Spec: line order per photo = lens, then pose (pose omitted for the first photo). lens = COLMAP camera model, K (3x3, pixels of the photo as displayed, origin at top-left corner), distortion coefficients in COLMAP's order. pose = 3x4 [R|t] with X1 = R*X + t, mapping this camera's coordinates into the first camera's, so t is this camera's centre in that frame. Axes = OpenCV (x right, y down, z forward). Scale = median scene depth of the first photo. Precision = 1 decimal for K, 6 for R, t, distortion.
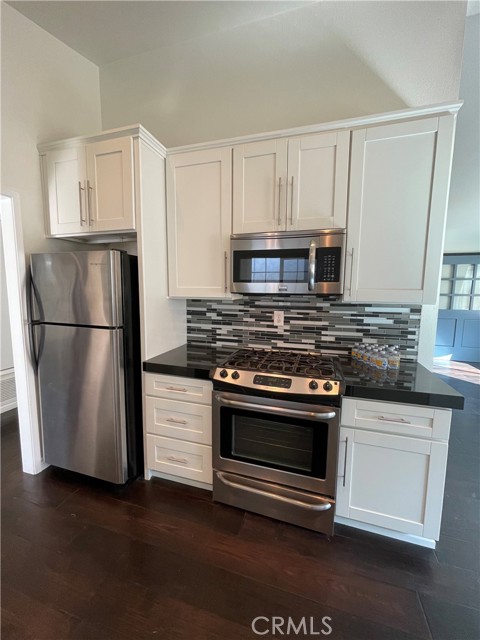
lens RADIAL K [[257.2, 0, 239.8], [0, 257.2, 316.5], [0, 0, 1]] dist [-0.002437, -0.000151]
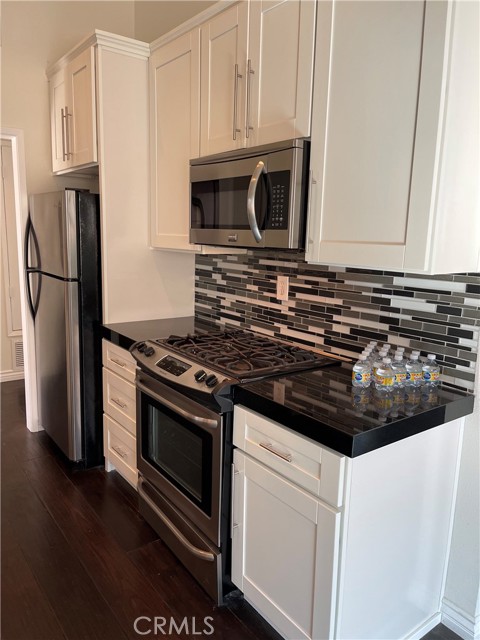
lens RADIAL K [[482.9, 0, 240.3], [0, 482.9, 321.2], [0, 0, 1]] dist [0.034022, -0.018461]
pose [[0.809629, 0.116164, -0.575331, 0.792565], [-0.083840, 0.993056, 0.082522, -0.001332], [0.580922, -0.018576, 0.813747, -0.001728]]
